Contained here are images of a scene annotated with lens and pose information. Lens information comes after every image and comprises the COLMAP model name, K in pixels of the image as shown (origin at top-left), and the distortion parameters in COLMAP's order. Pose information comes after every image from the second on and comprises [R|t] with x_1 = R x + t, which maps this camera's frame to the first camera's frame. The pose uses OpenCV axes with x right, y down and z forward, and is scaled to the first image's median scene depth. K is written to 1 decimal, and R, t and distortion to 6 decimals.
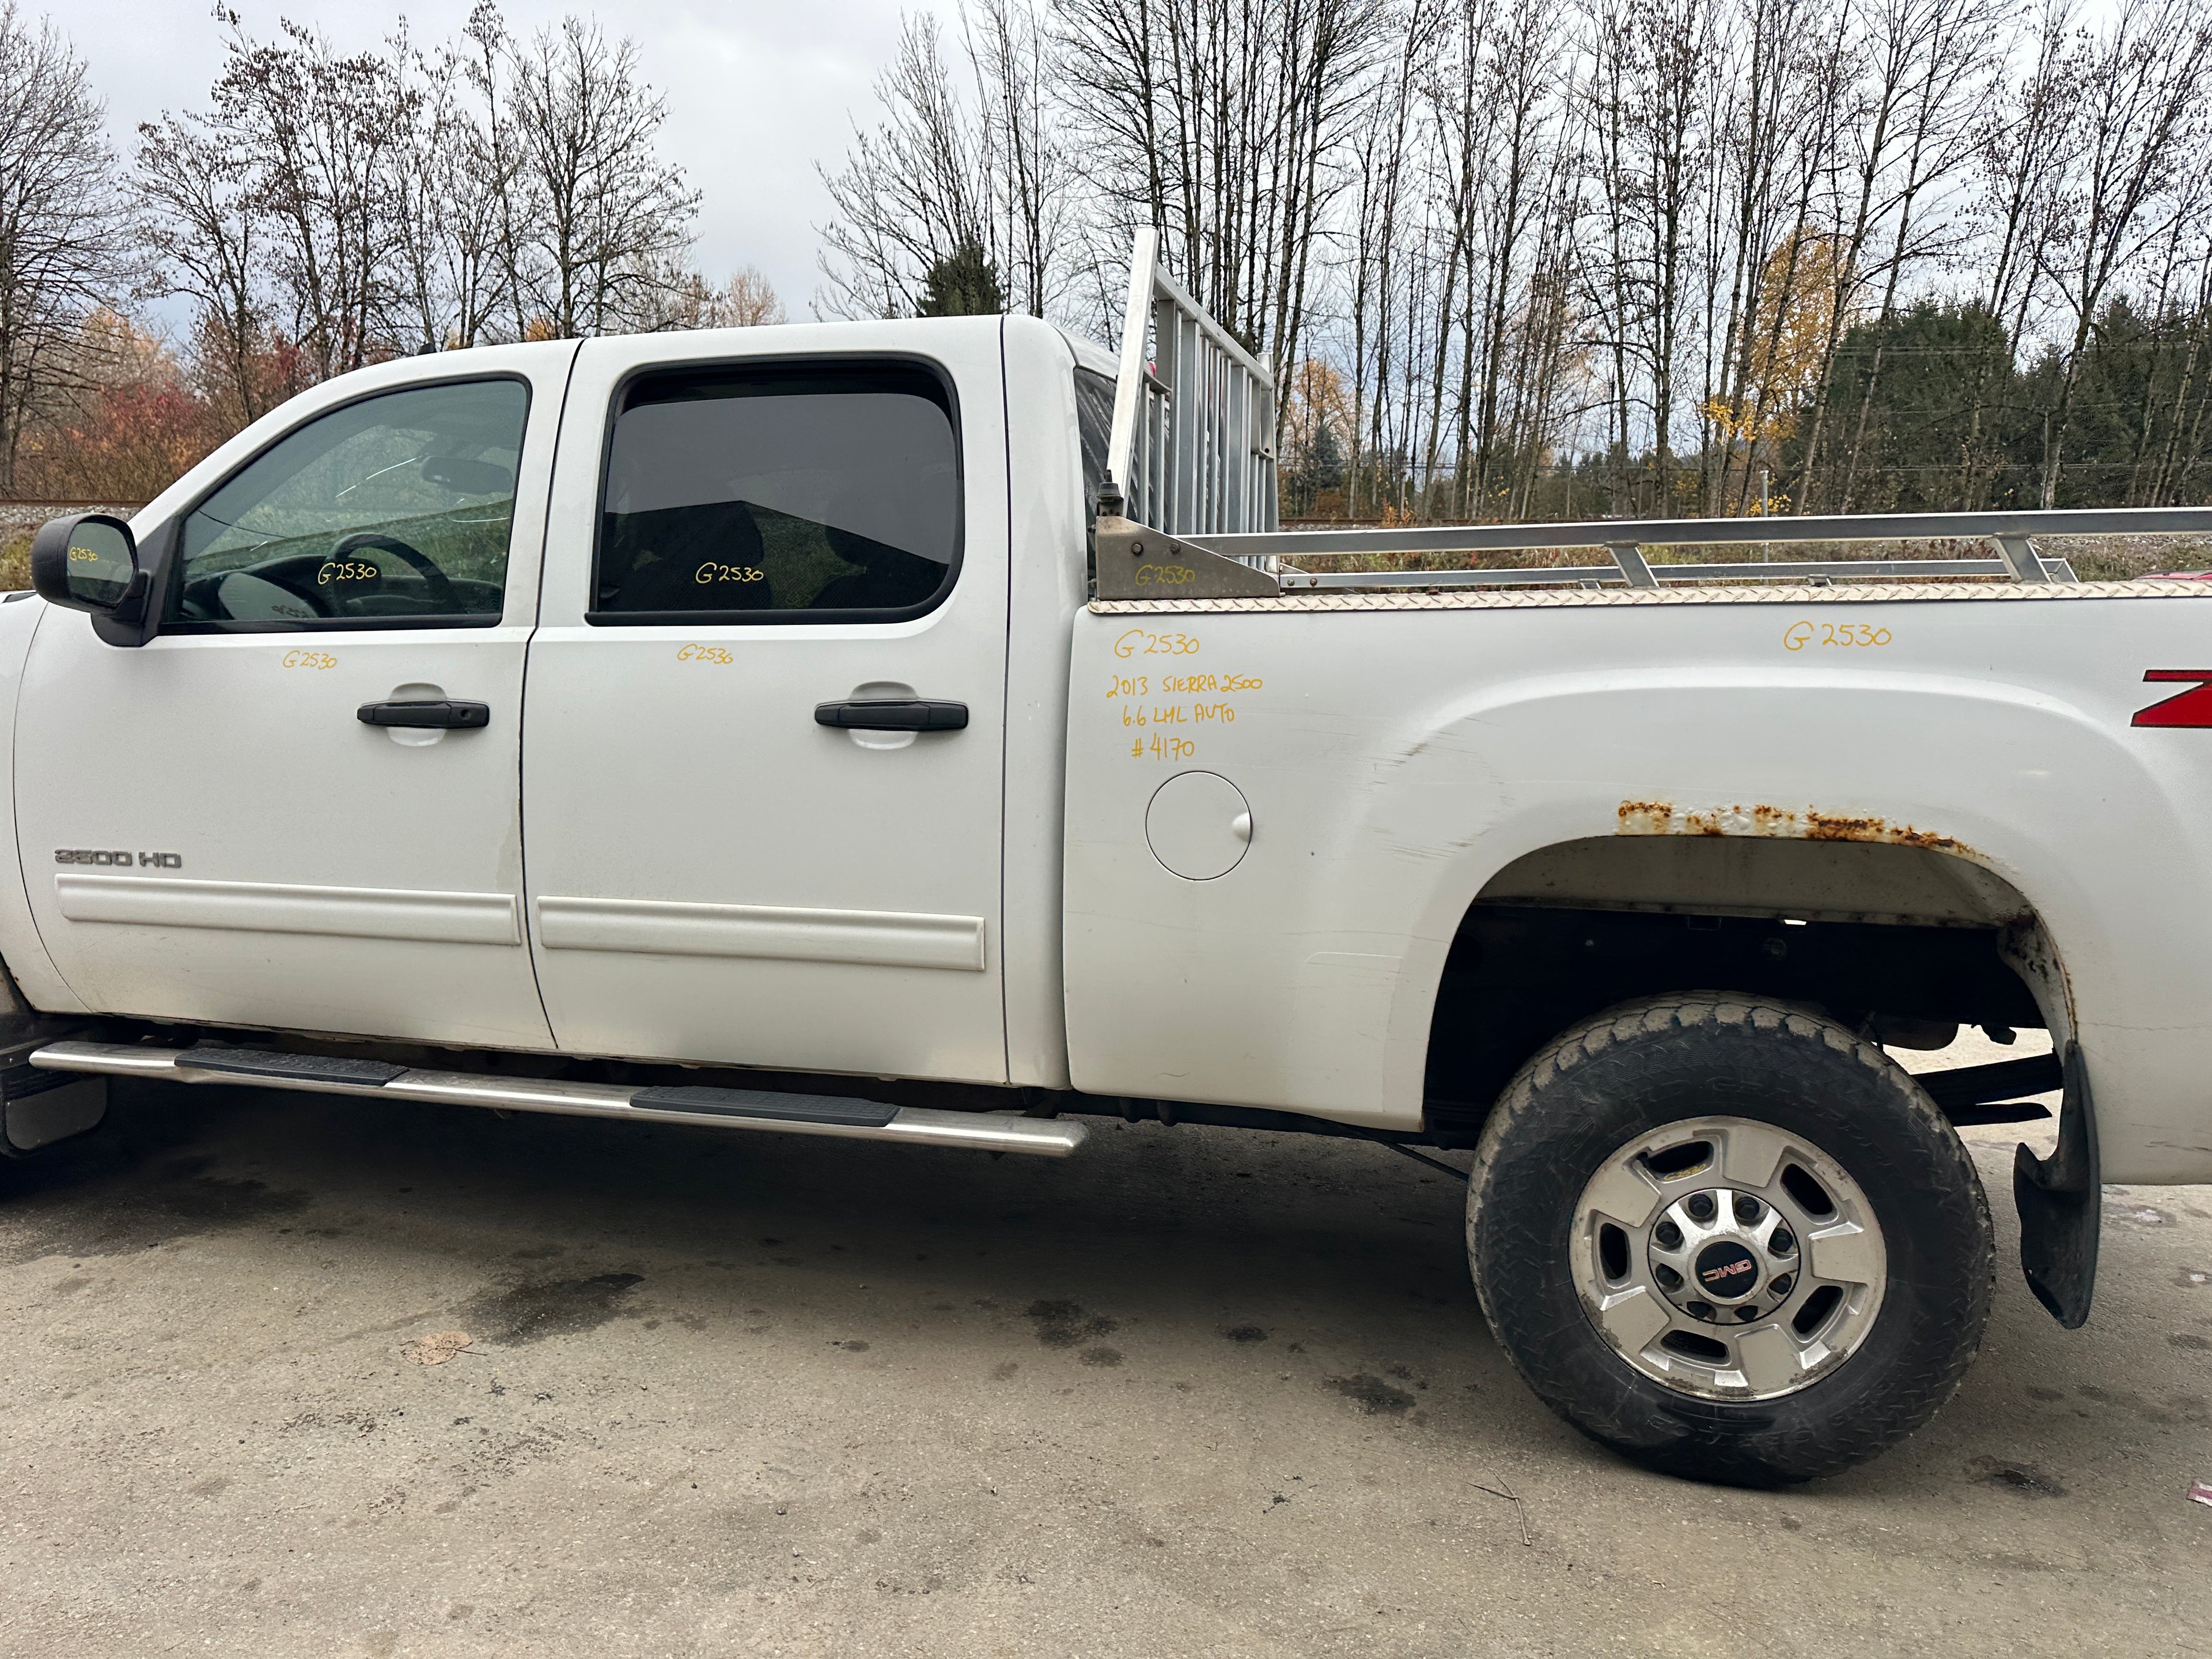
lens RADIAL K [[1556.6, 0, 1114.8], [0, 1556.6, 832.2], [0, 0, 1]] dist [0.009836, -0.012521]
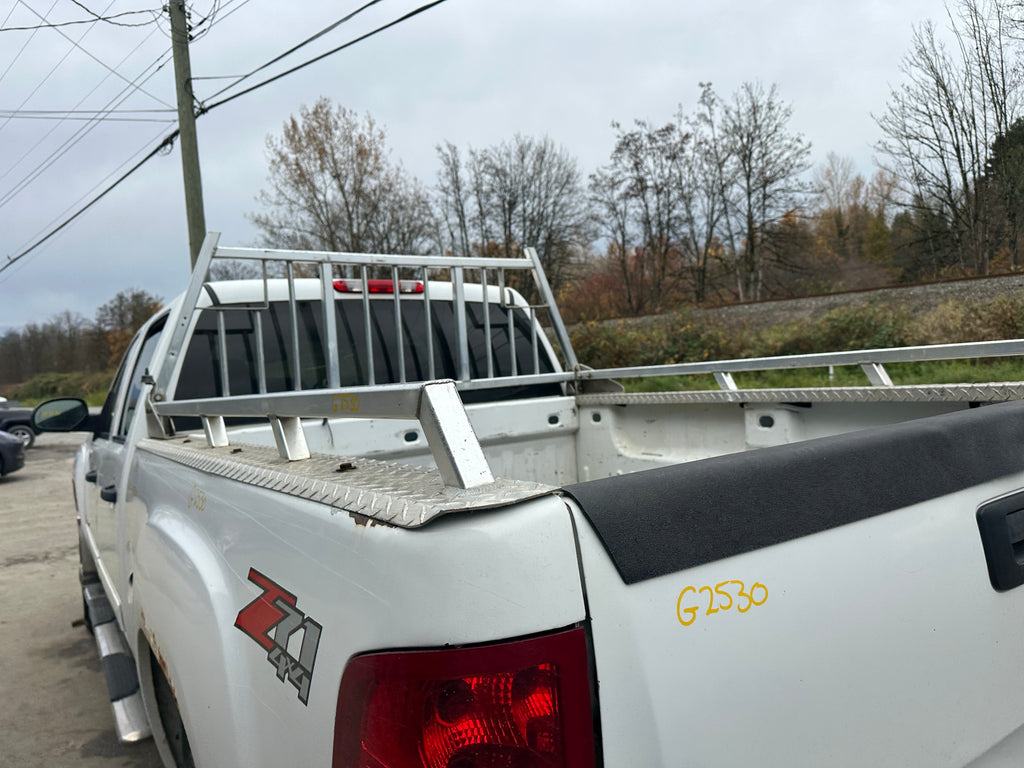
lens RADIAL K [[718.5, 0, 519.2], [0, 718.5, 387.2], [0, 0, 1]] dist [0.077592, -0.114226]
pose [[0.750842, -0.040811, -0.659220, 0.067922], [-0.012179, 0.997064, -0.075597, -0.011697], [0.660370, 0.064790, 0.748140, 0.049545]]
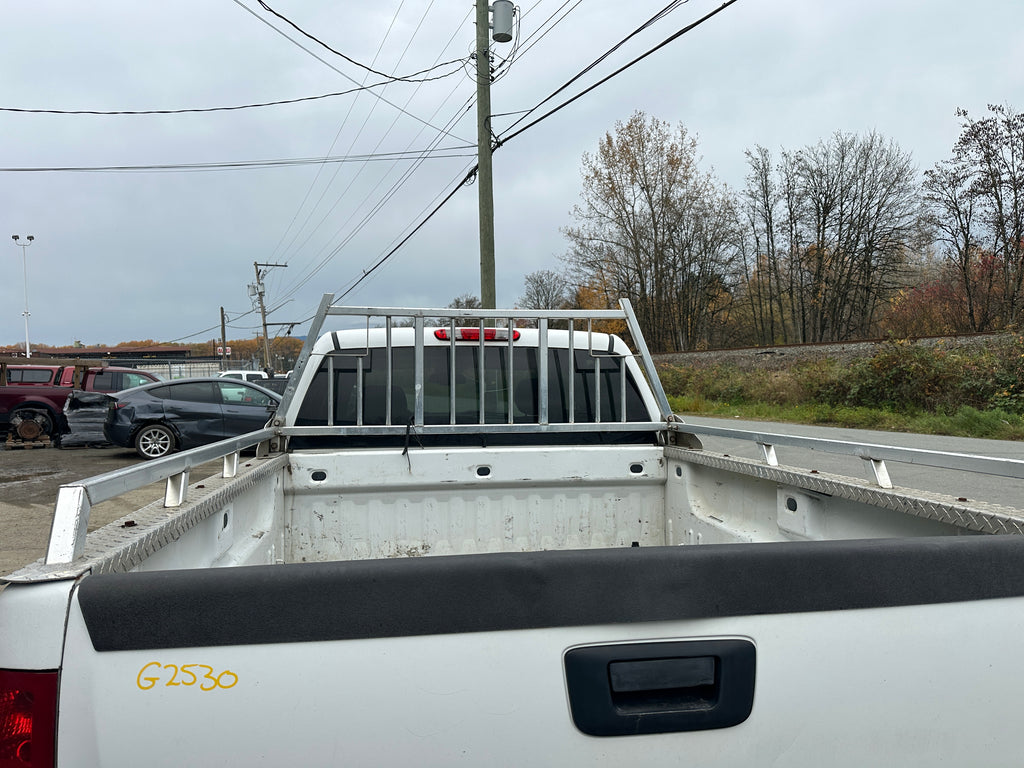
lens RADIAL K [[719.8, 0, 501.8], [0, 719.8, 373.6], [0, 0, 1]] dist [0.022825, -0.026017]
pose [[0.402366, -0.021893, -0.915217, 0.087487], [-0.112614, 0.990938, -0.073214, -0.017623], [0.908526, 0.132525, 0.396254, 0.066611]]
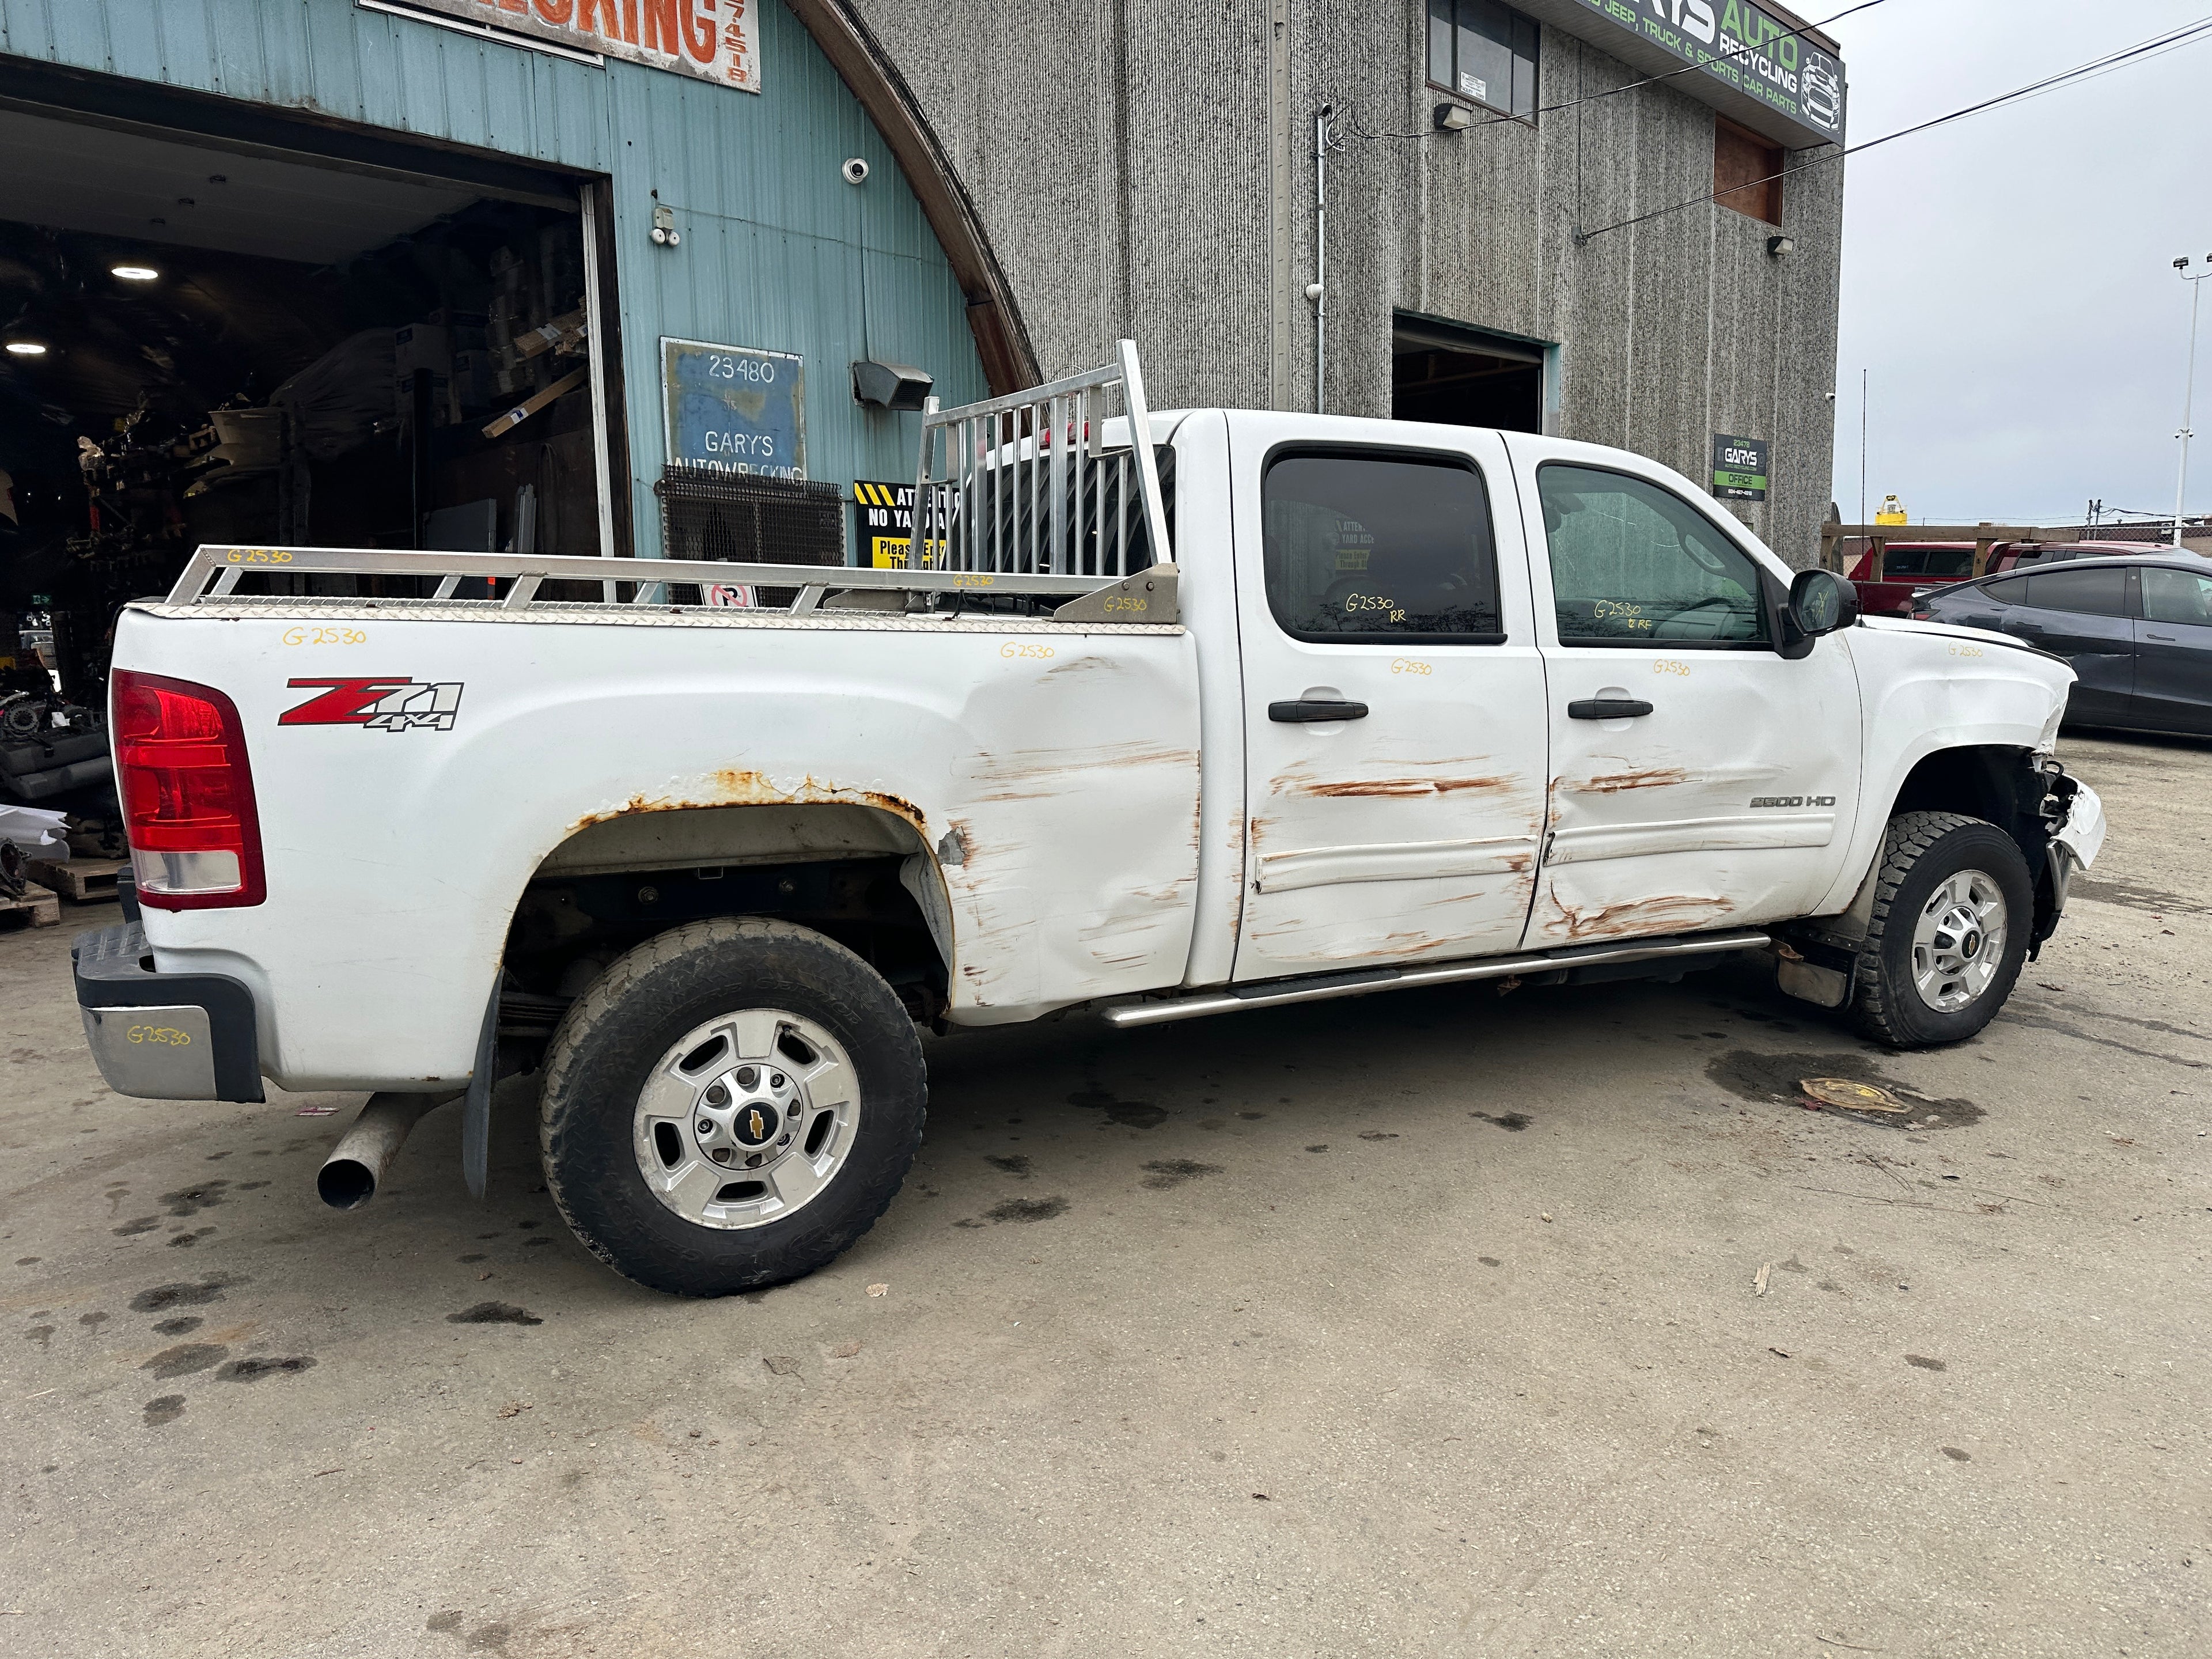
lens RADIAL K [[1542.6, 0, 1120.9], [0, 1542.6, 843.3], [0, 0, 1]] dist [0.040180, -0.050059]
pose [[-0.733761, 0.095349, -0.672684, 0.084812], [-0.101449, 0.963627, 0.247248, -0.028224], [0.671791, 0.249664, -0.697399, 0.195301]]
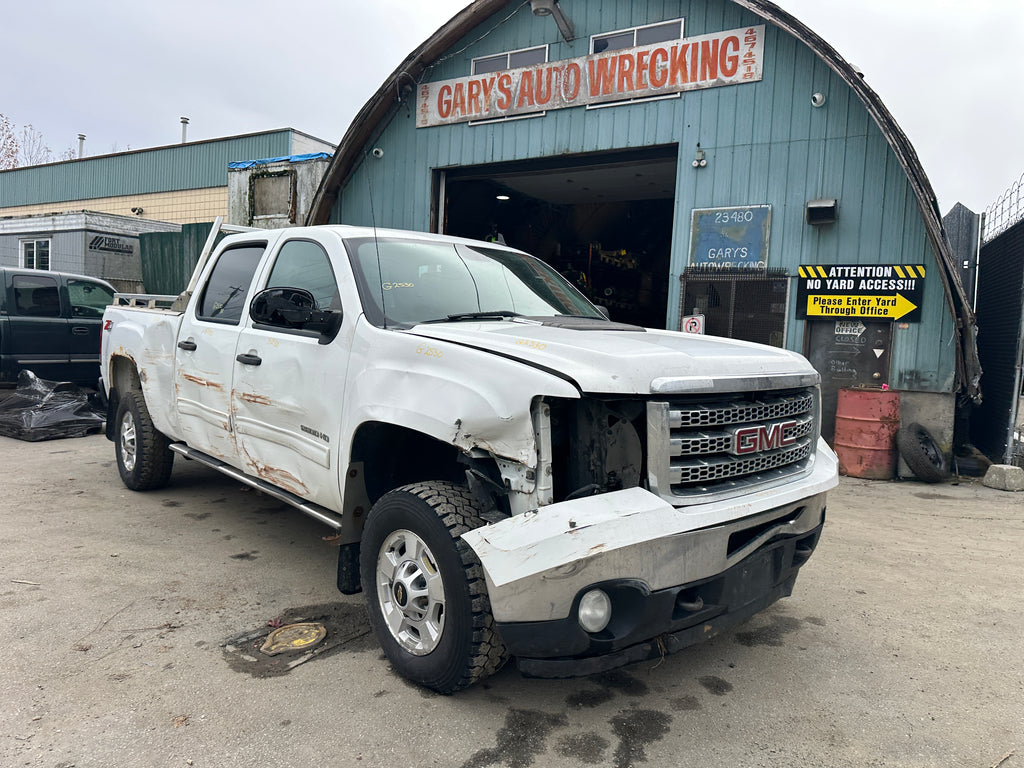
lens RADIAL K [[717.6, 0, 518.6], [0, 717.6, 382.4], [0, 0, 1]] dist [0.058429, -0.084728]
pose [[-0.843663, -0.083961, 0.530267, -0.114462], [0.028182, 0.979408, 0.199914, -0.030039], [-0.536133, 0.183604, -0.823924, 0.204316]]
